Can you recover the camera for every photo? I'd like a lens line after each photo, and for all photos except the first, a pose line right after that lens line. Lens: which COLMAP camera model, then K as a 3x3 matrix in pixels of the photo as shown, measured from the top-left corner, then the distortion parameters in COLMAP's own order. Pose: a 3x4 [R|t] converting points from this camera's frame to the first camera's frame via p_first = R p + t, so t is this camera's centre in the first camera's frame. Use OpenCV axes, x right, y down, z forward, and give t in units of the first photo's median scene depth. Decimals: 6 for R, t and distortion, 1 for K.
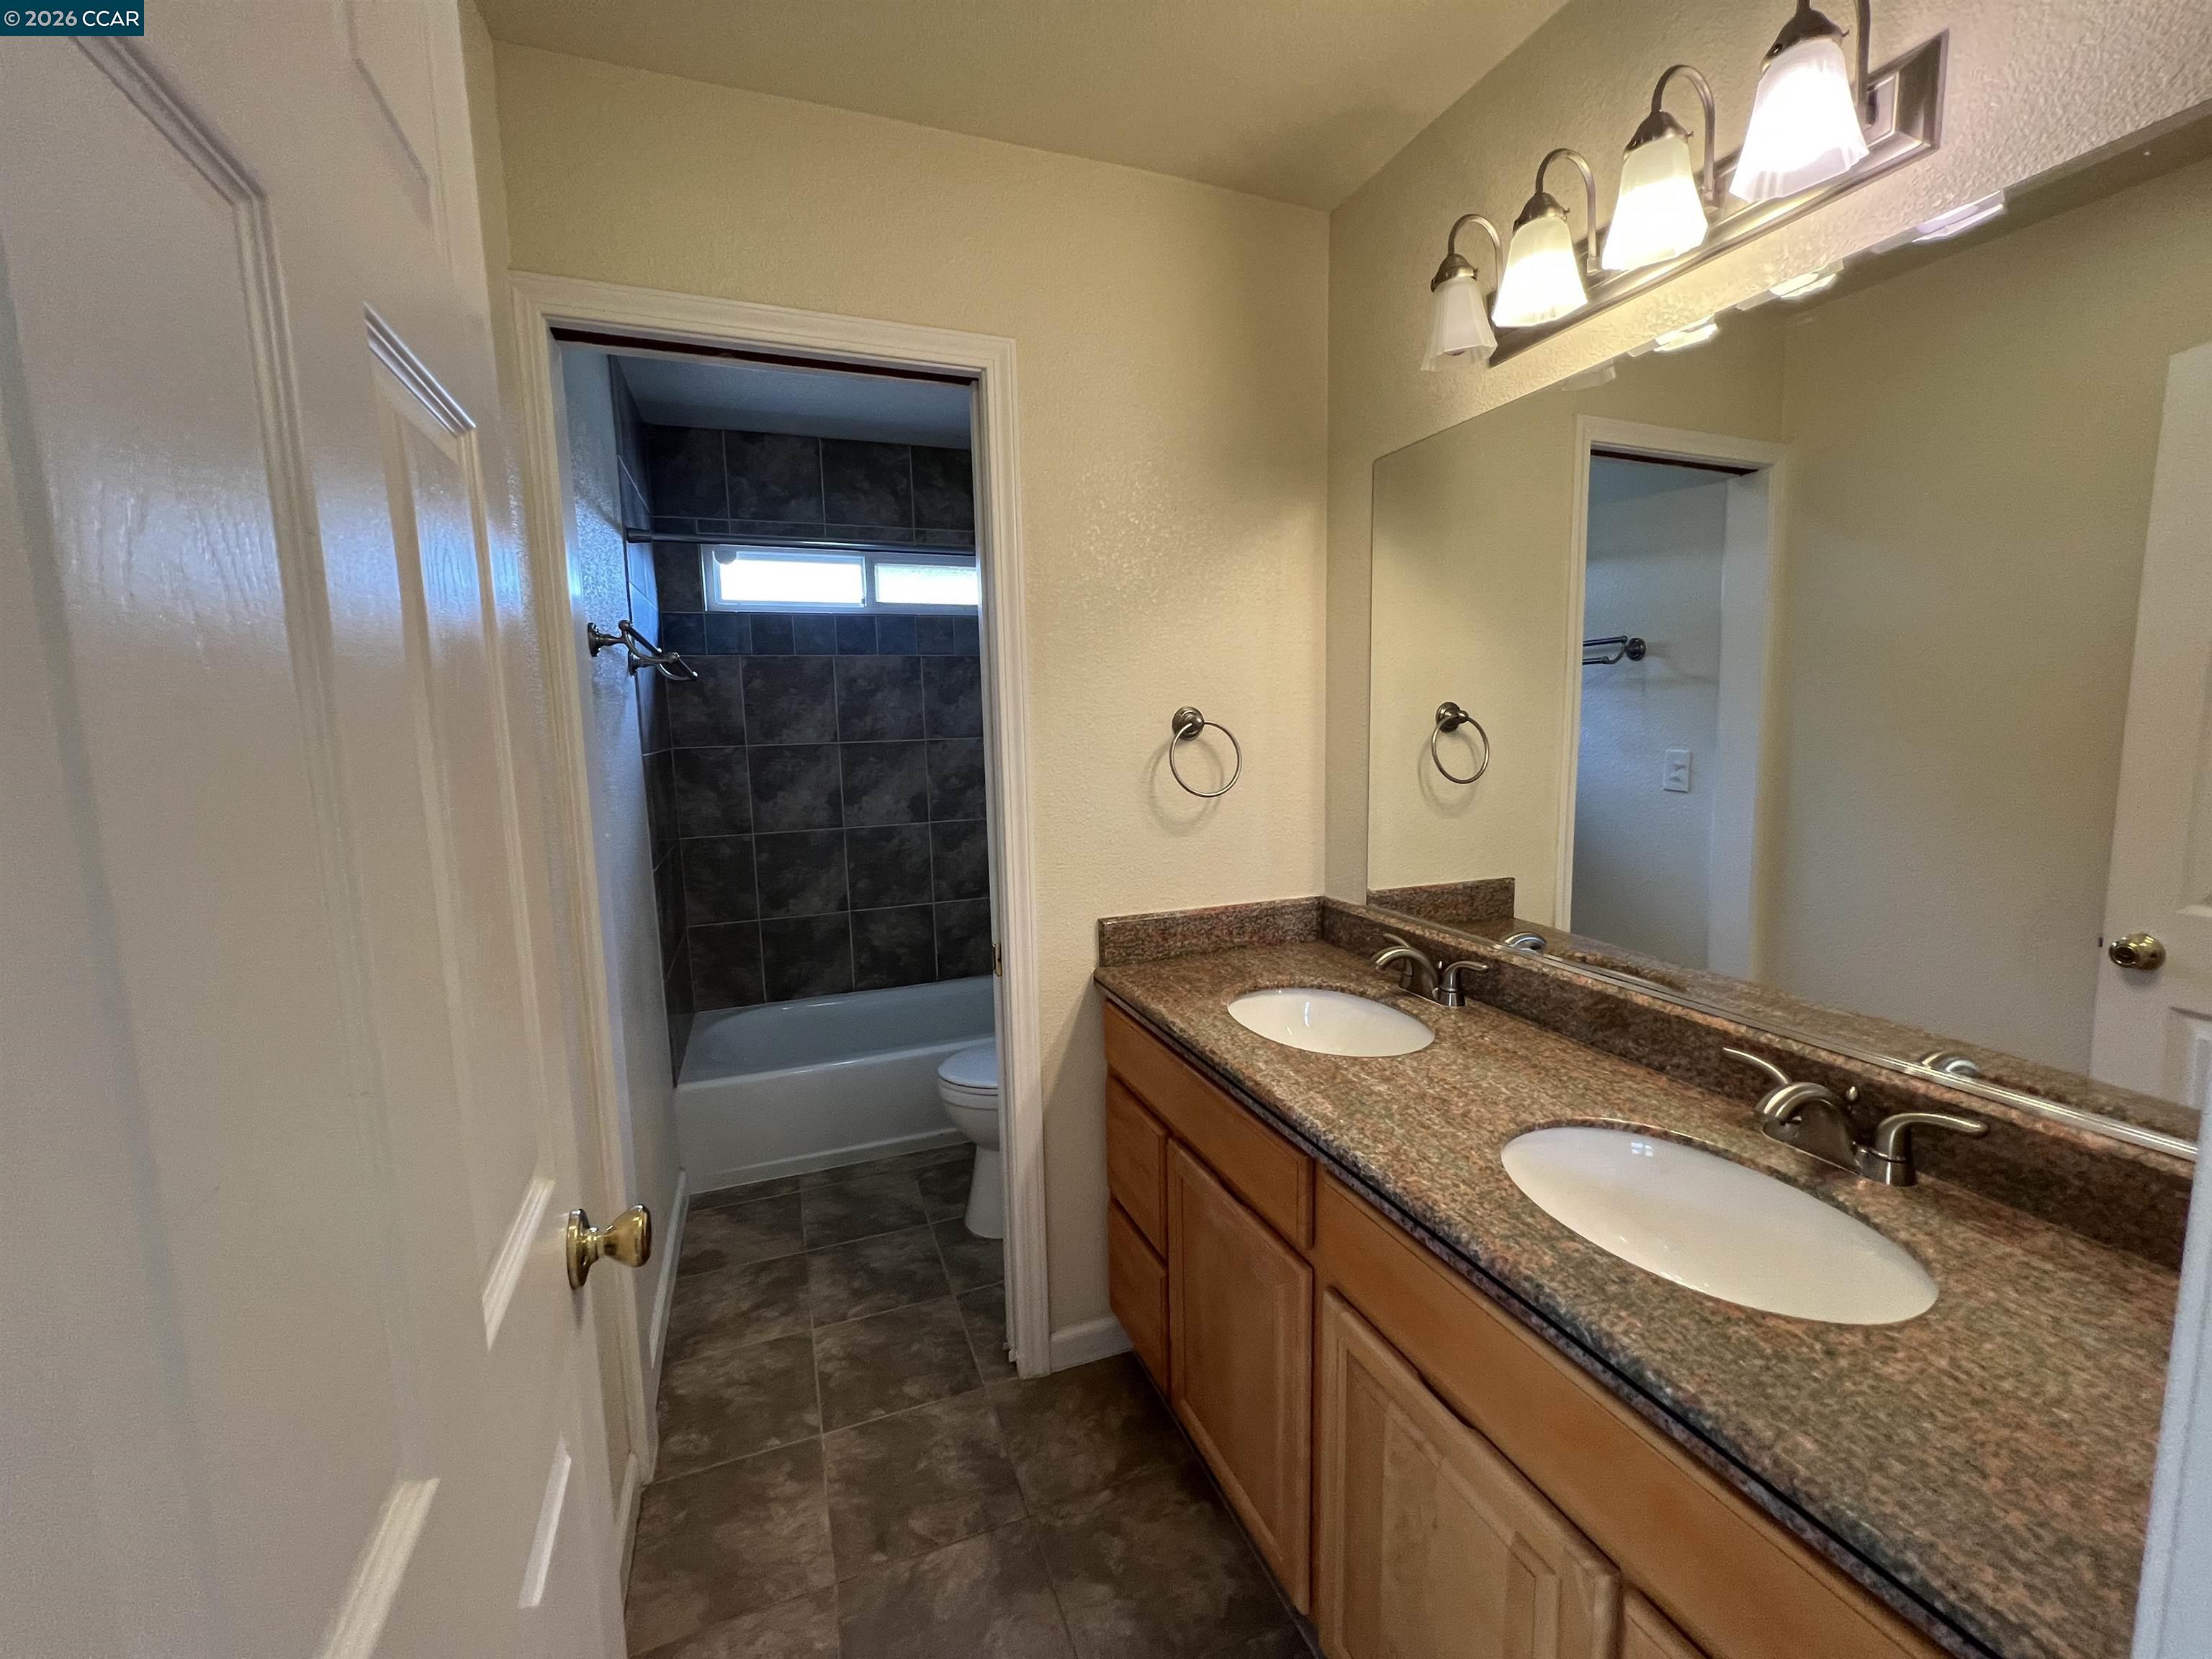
lens RADIAL K [[883.2, 0, 1103.5], [0, 883.2, 828.0], [0, 0, 1]] dist [-0.001296, -0.000056]
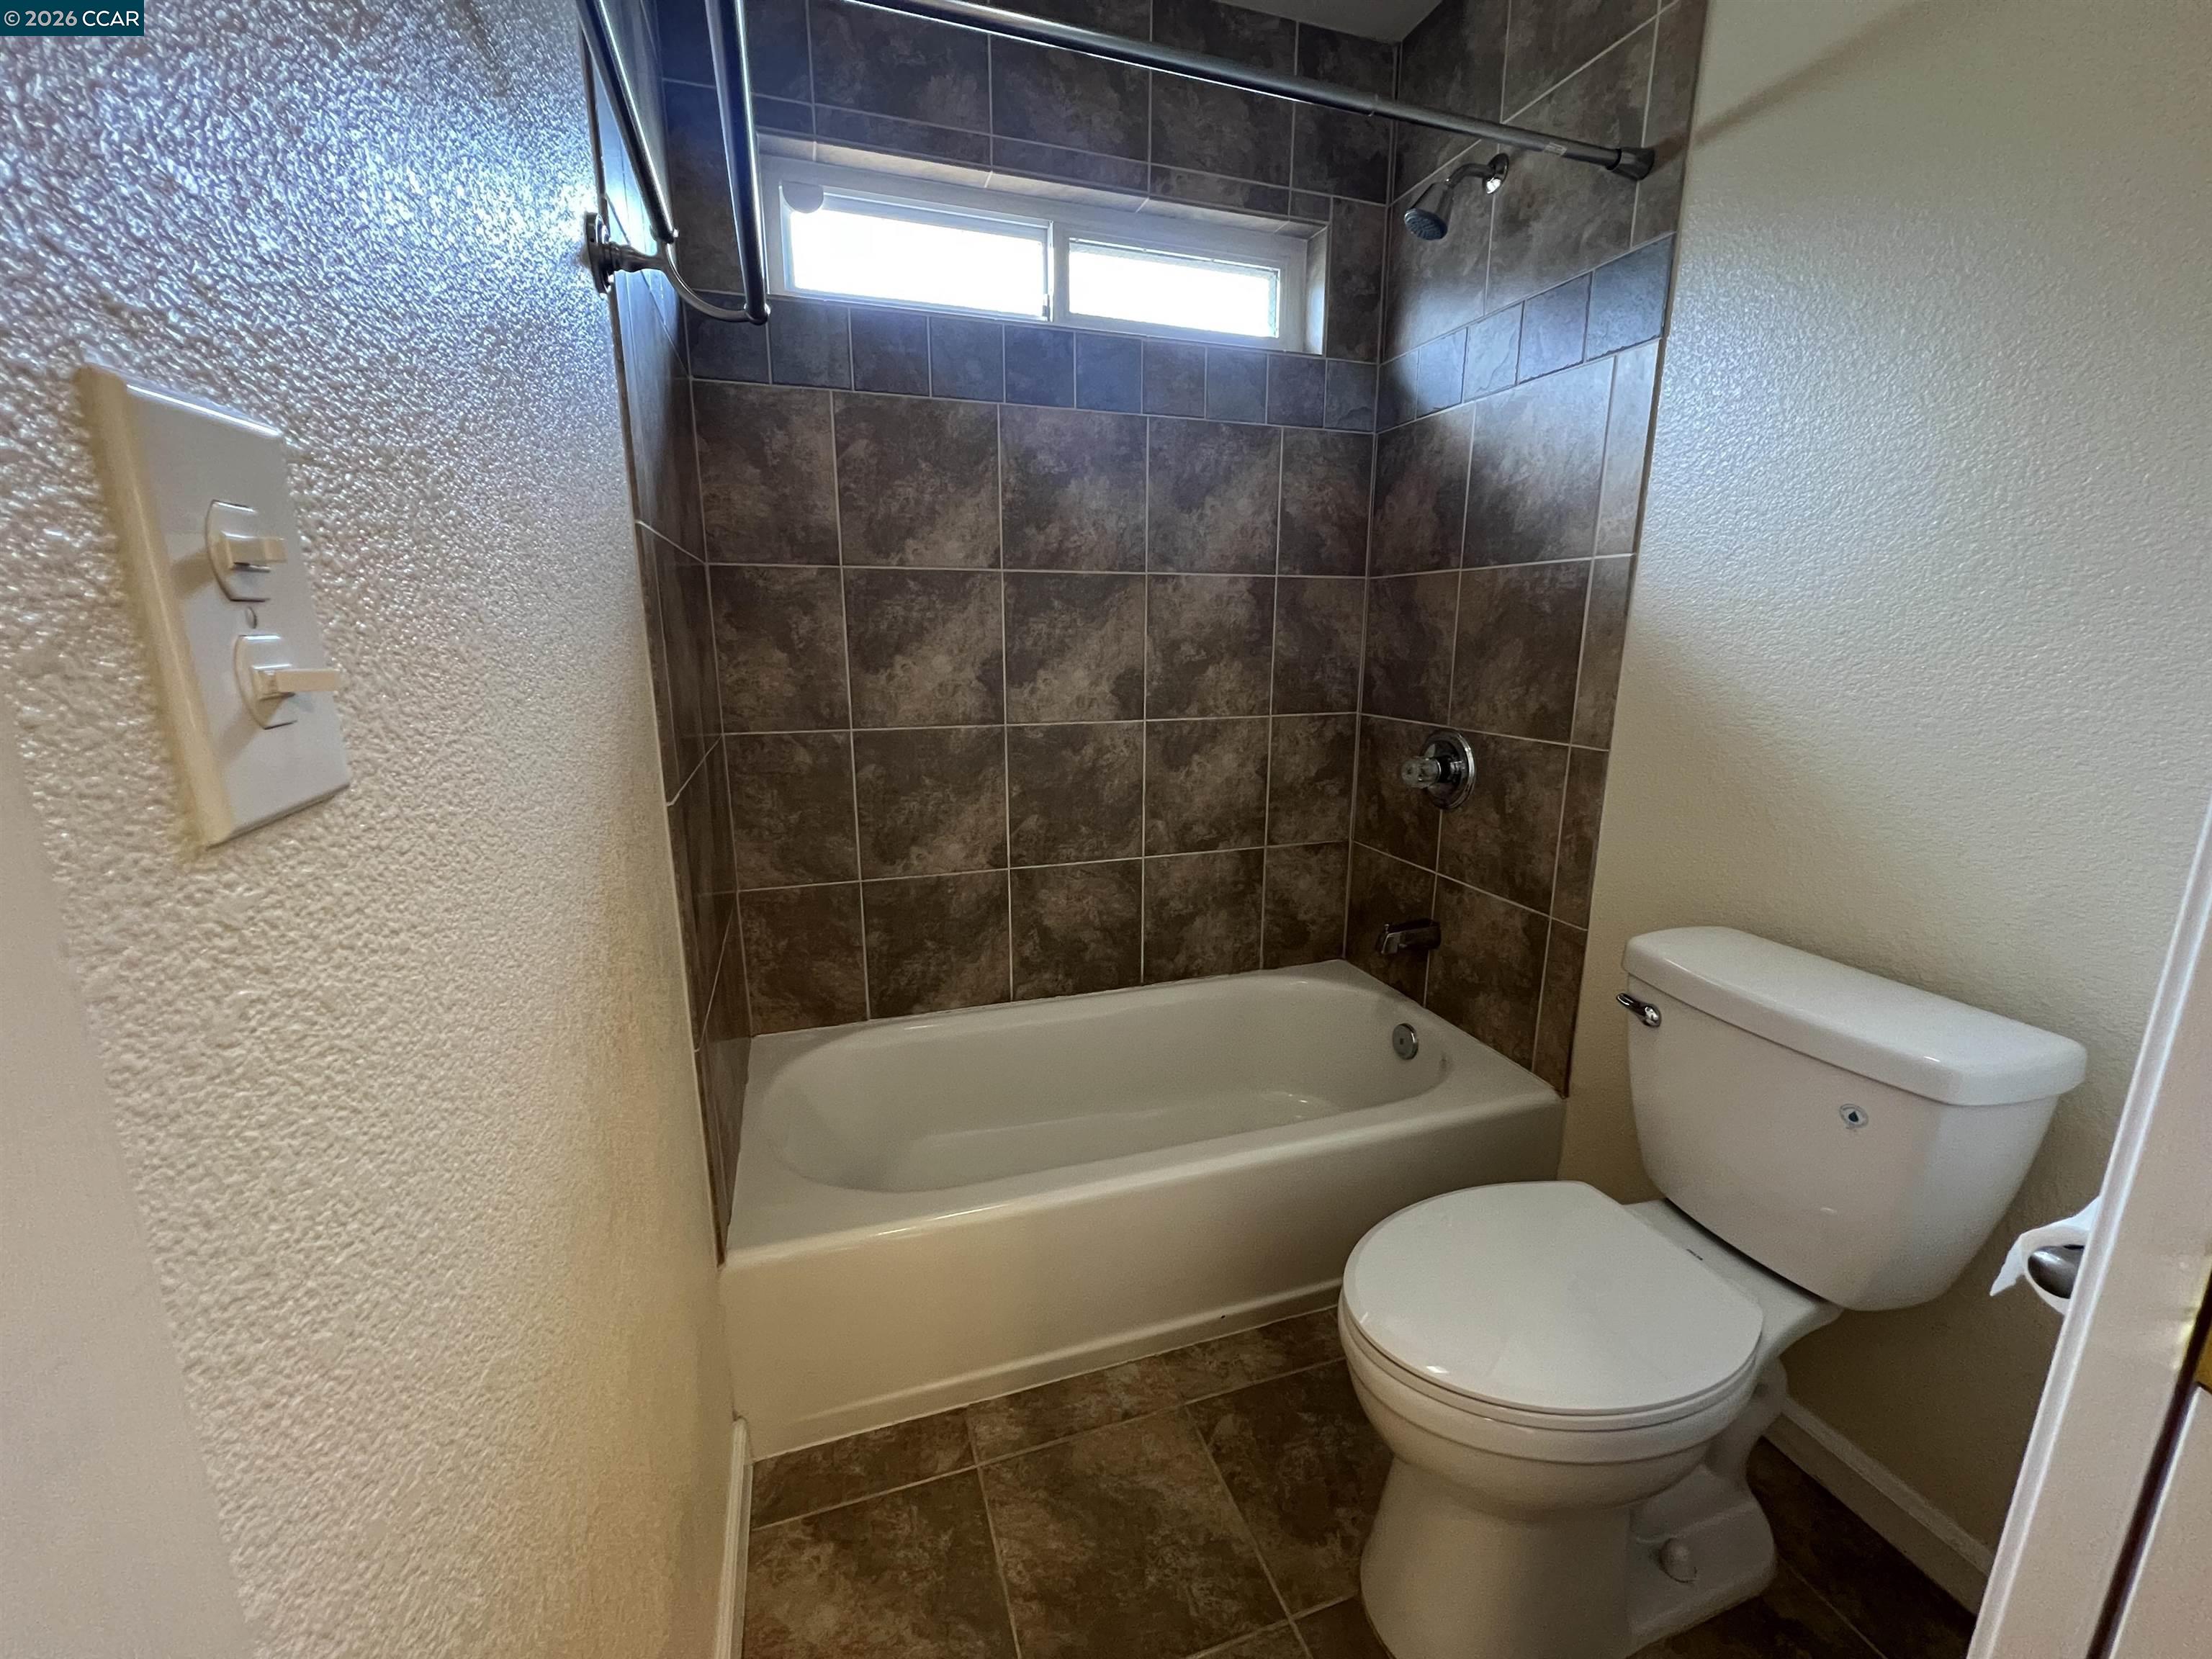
lens RADIAL K [[883.2, 0, 1103.9], [0, 883.2, 829.3], [0, 0, 1]] dist [-0.001296, -0.000056]
pose [[0.998839, 0.035746, -0.032291, -0.211600], [-0.032367, 0.994489, 0.099716, 0.008143], [0.035678, -0.098555, 0.994492, 0.432909]]
